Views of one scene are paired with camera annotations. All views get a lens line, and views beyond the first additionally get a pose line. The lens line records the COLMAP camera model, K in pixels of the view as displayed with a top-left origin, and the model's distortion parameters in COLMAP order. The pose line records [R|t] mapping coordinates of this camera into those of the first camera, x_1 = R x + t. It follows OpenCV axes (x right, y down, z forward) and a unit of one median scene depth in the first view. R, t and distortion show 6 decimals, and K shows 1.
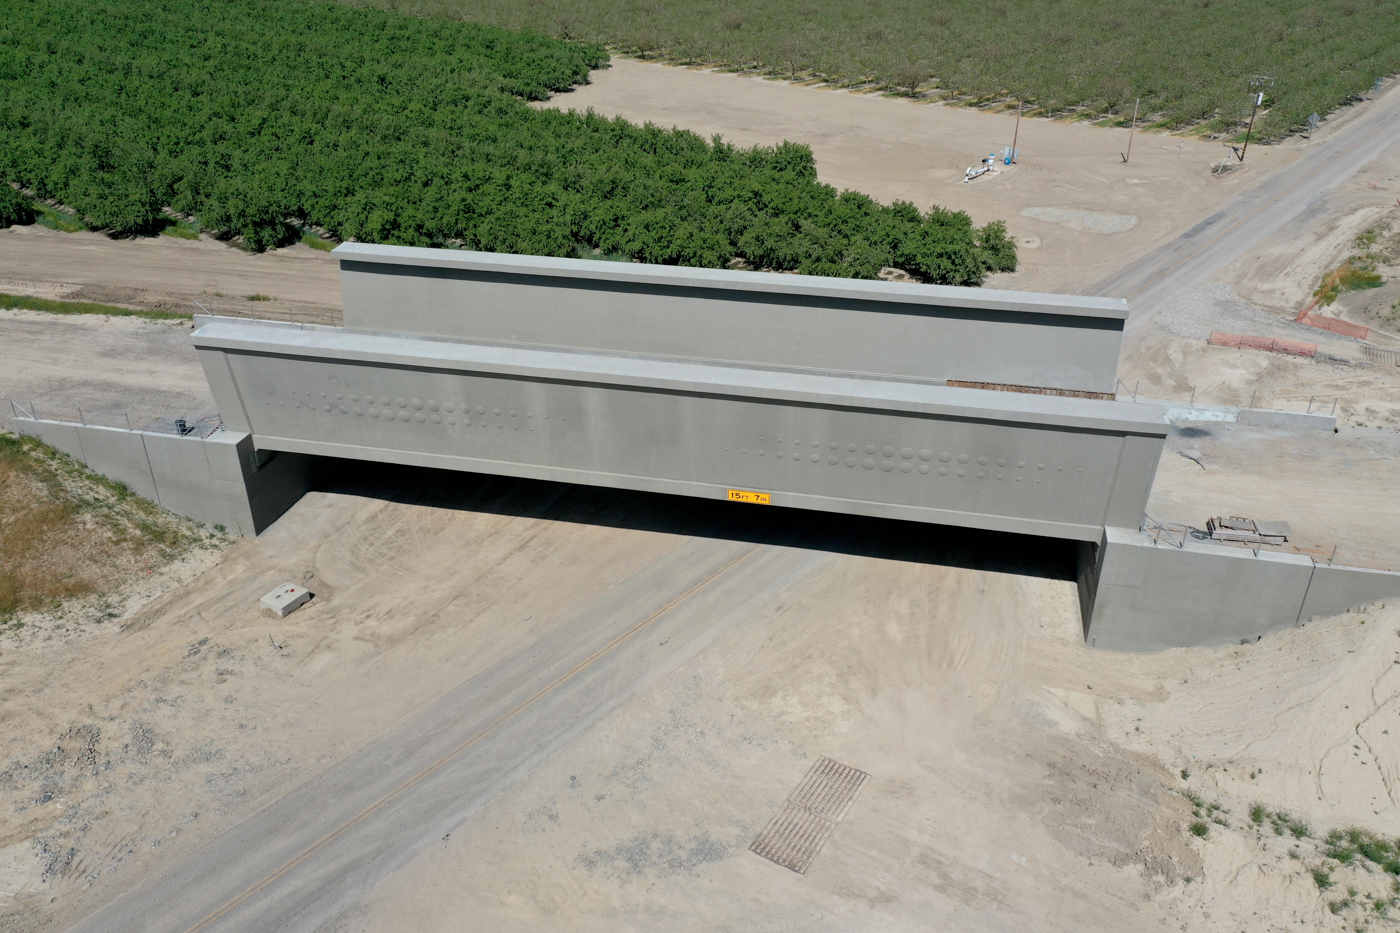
lens RADIAL K [[1105.8, 0, 700.0], [0, 1105.8, 466.5], [0, 0, 1]] dist [0.012335, 0.001032]
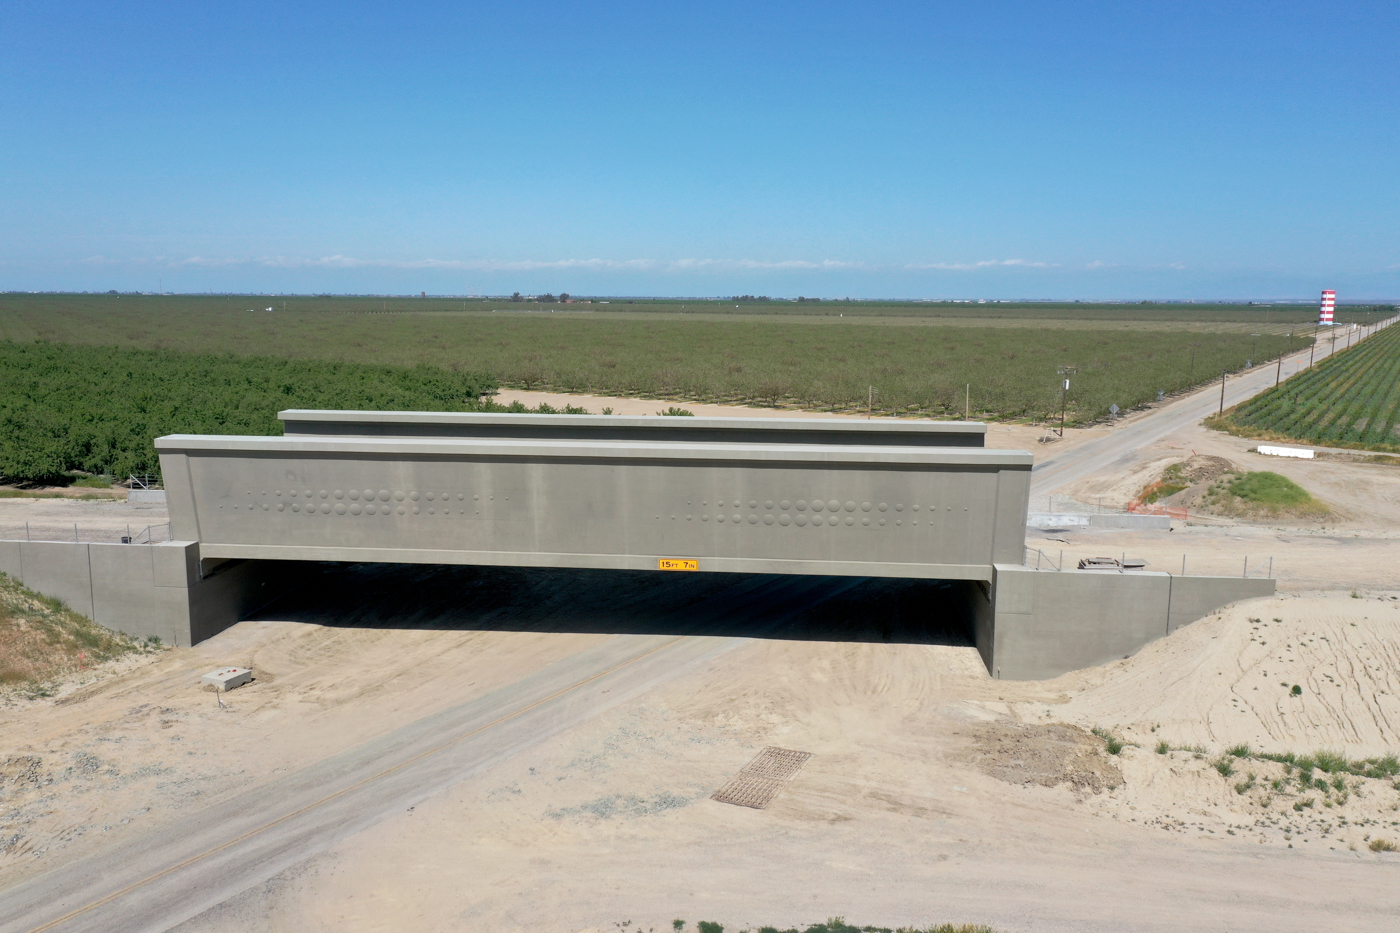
lens RADIAL K [[1105.8, 0, 700.0], [0, 1105.8, 466.5], [0, 0, 1]] dist [0.012335, 0.001032]
pose [[0.992432, -0.013956, 0.122002, -0.071555], [0.054523, 0.940299, -0.335955, 0.326426], [-0.110030, 0.340064, 0.933943, -0.064532]]
